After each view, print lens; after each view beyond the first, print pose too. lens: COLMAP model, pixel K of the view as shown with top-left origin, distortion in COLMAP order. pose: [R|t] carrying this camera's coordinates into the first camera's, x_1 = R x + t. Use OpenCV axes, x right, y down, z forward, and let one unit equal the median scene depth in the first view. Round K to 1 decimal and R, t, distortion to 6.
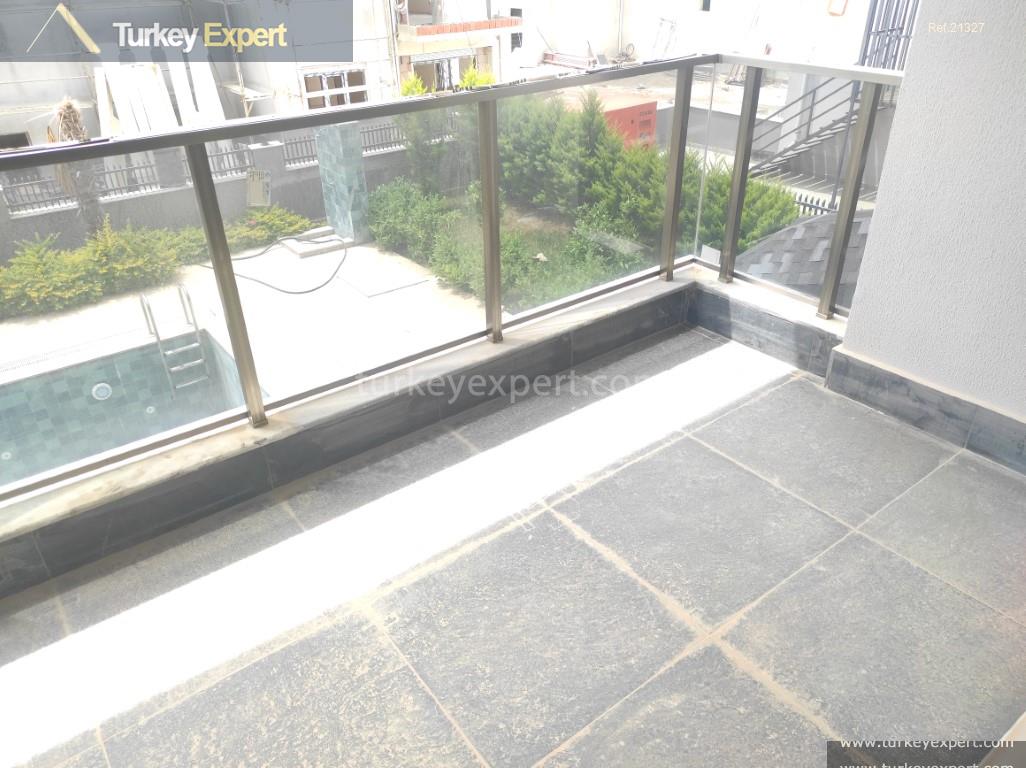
lens RADIAL K [[759.1, 0, 519.3], [0, 759.1, 383.5], [0, 0, 1]] dist [0.038129, -0.023498]
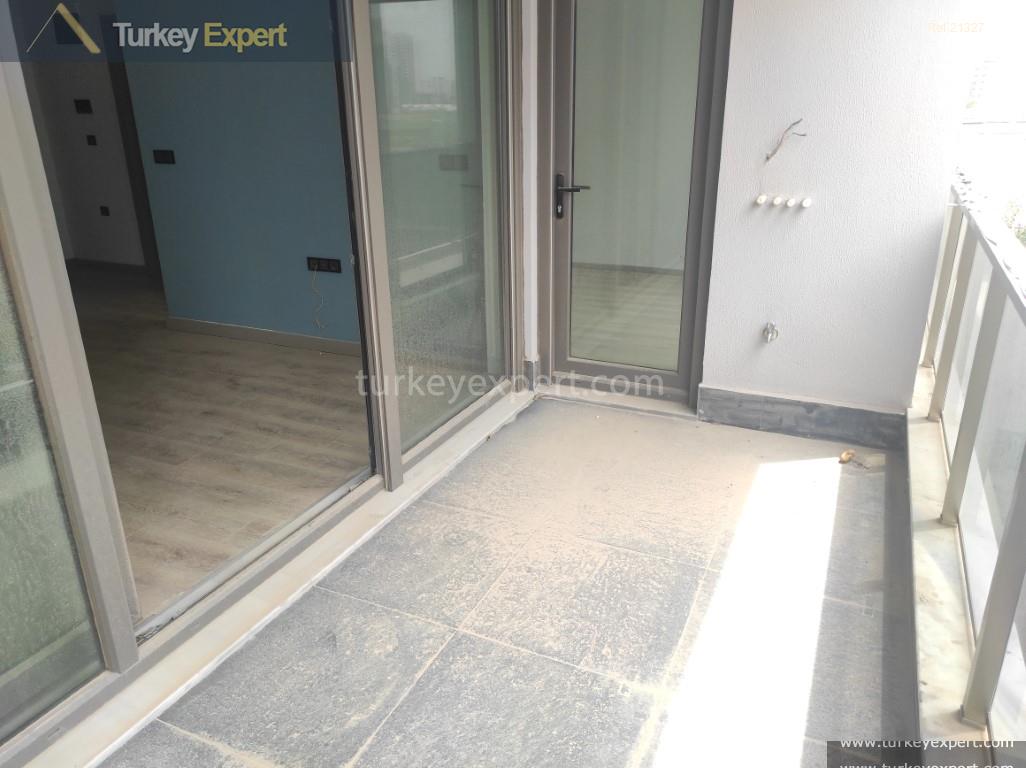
lens RADIAL K [[759.1, 0, 514.3], [0, 759.1, 378.7], [0, 0, 1]] dist [0.038129, -0.023498]
pose [[-0.883863, 0.188208, -0.428211, 0.320709], [-0.212361, 0.654223, 0.725875, -0.670896], [0.416761, 0.732509, -0.538276, 1.115394]]
